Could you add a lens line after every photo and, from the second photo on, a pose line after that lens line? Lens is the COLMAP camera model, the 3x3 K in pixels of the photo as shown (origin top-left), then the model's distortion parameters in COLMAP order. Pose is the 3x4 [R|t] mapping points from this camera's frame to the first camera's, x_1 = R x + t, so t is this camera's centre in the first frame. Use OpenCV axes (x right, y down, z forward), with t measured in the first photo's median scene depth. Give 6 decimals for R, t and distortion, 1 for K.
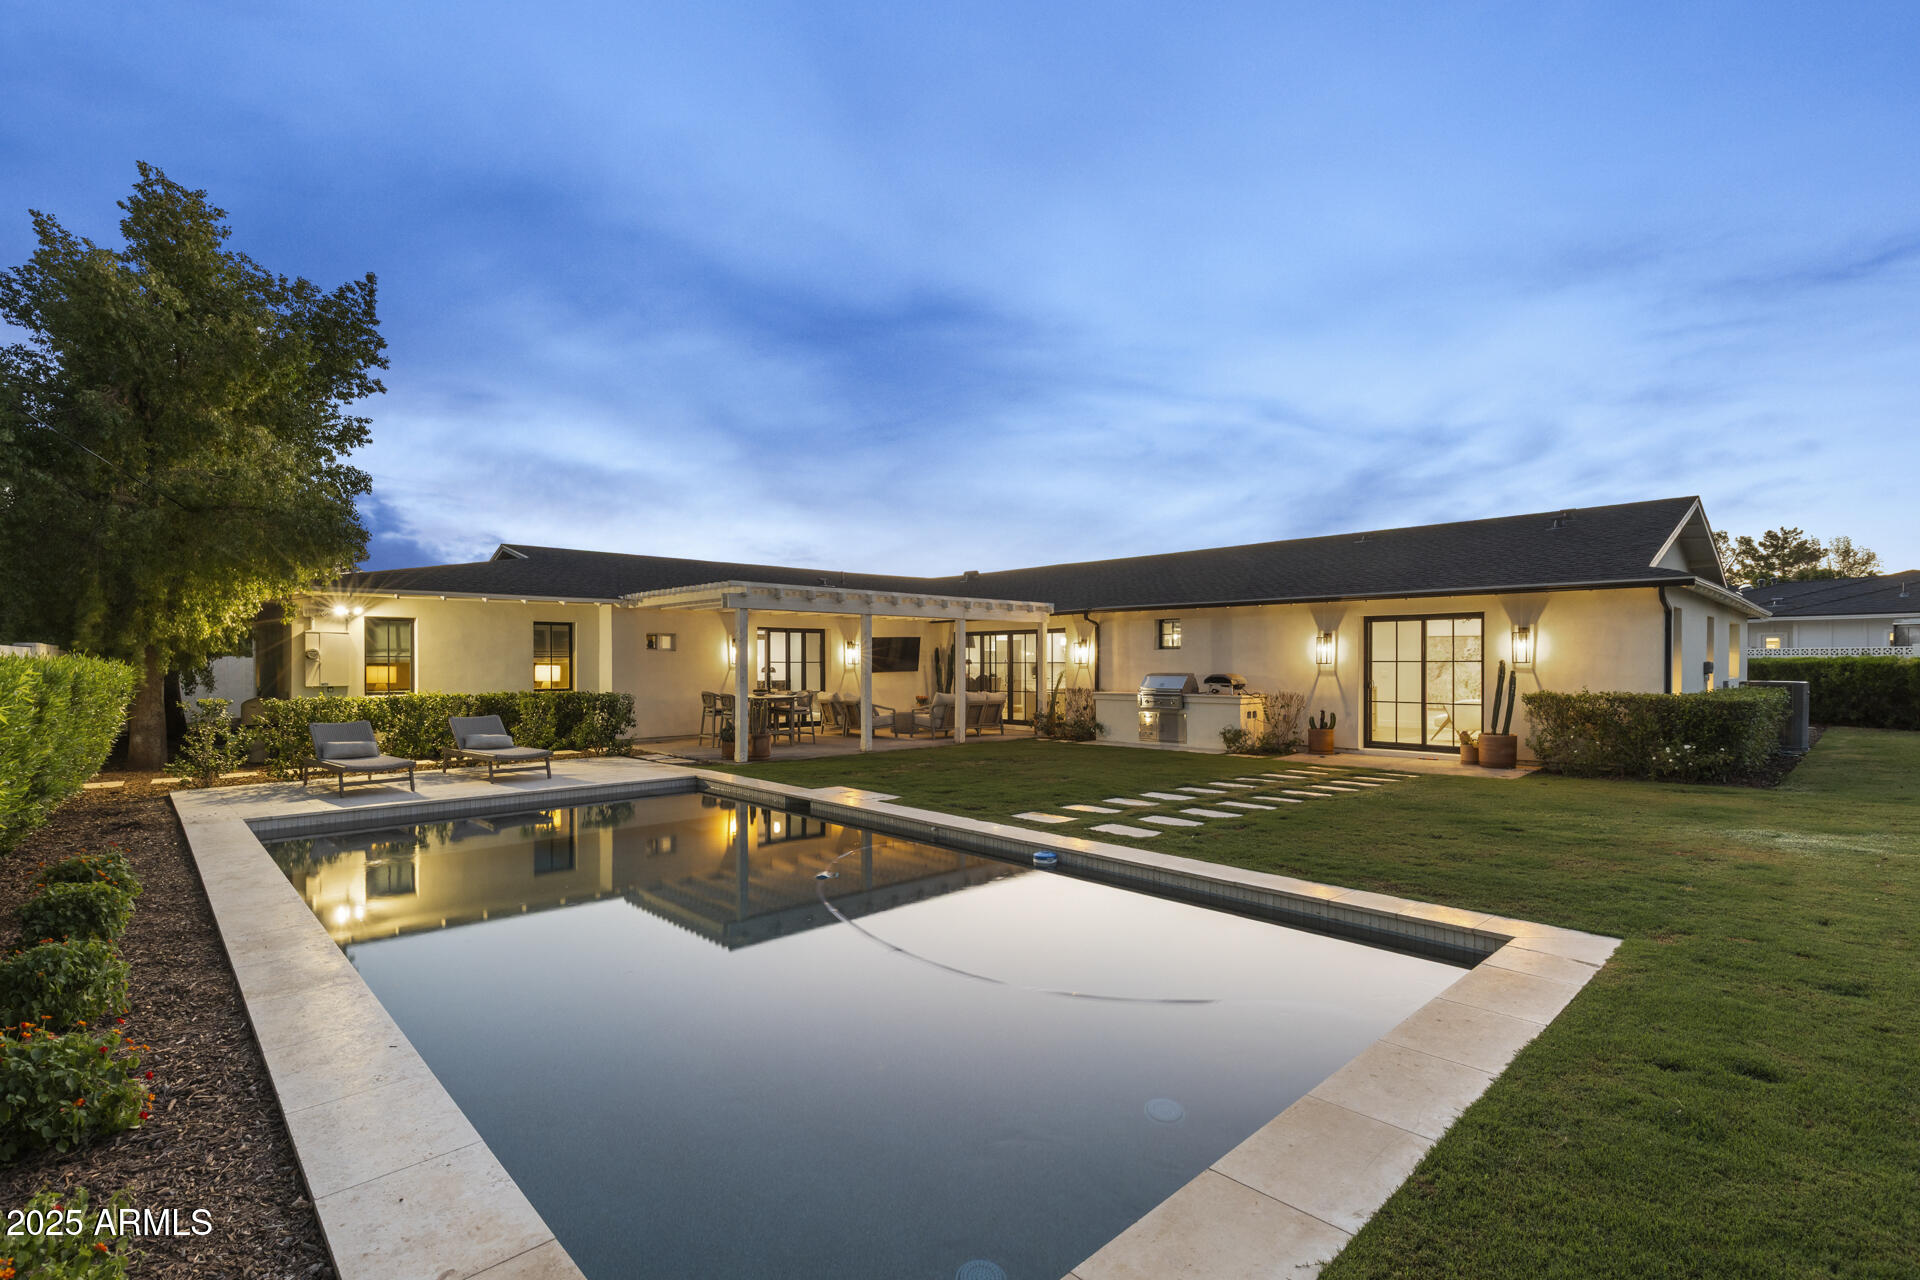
lens RADIAL K [[879.1, 0, 953.7], [0, 879.1, 658.1], [0, 0, 1]] dist [0.001866, -0.000285]
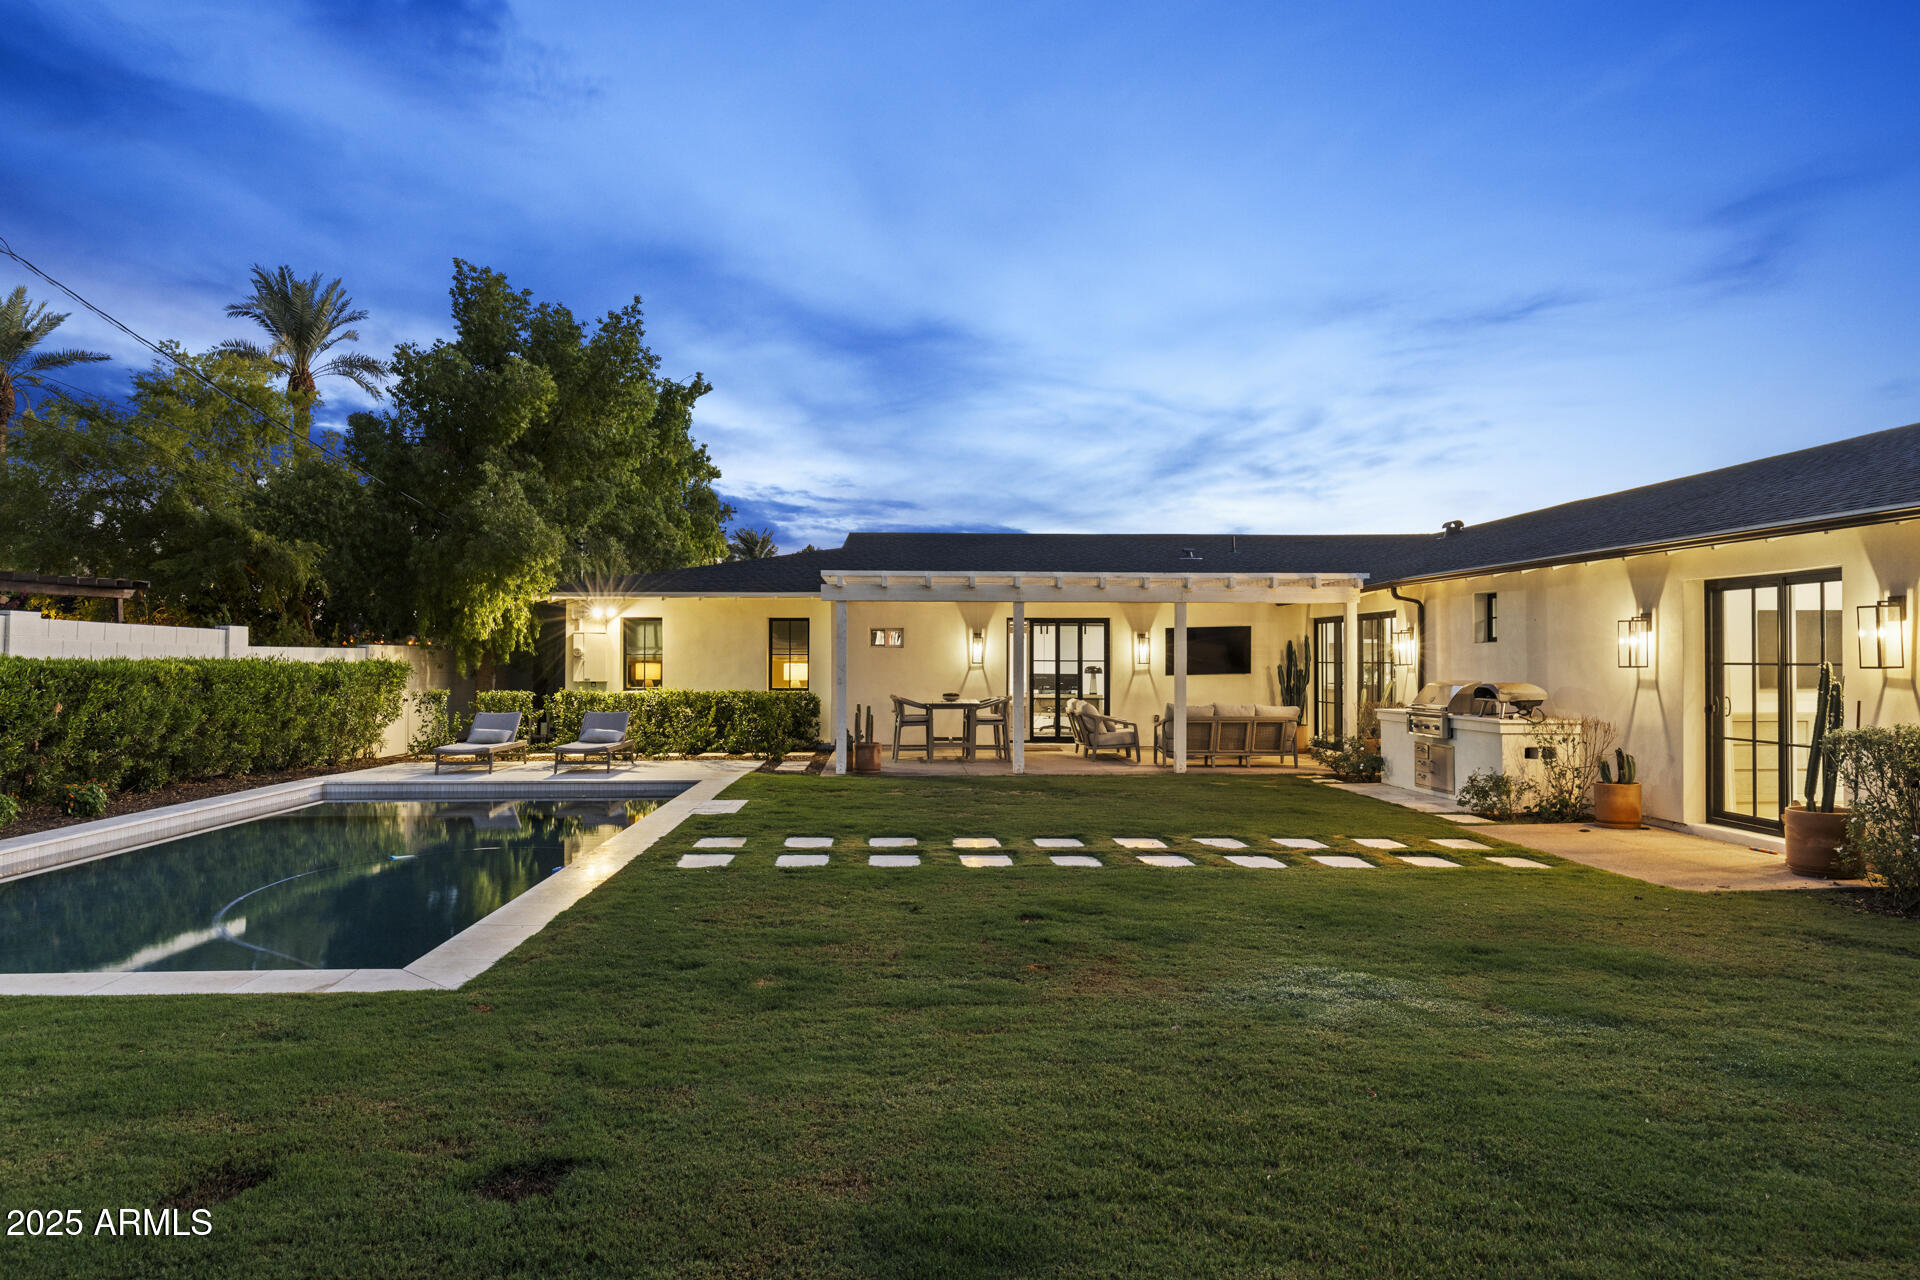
lens RADIAL K [[1220.5, 0, 960.0], [0, 1220.5, 640.0], [0, 0, 1]] dist [0.000462, 0.000014]
pose [[0.762844, -0.007741, -0.646536, 0.600420], [0.000495, 0.999935, -0.011388, -0.002243], [0.646582, 0.008367, 0.762799, 0.130441]]
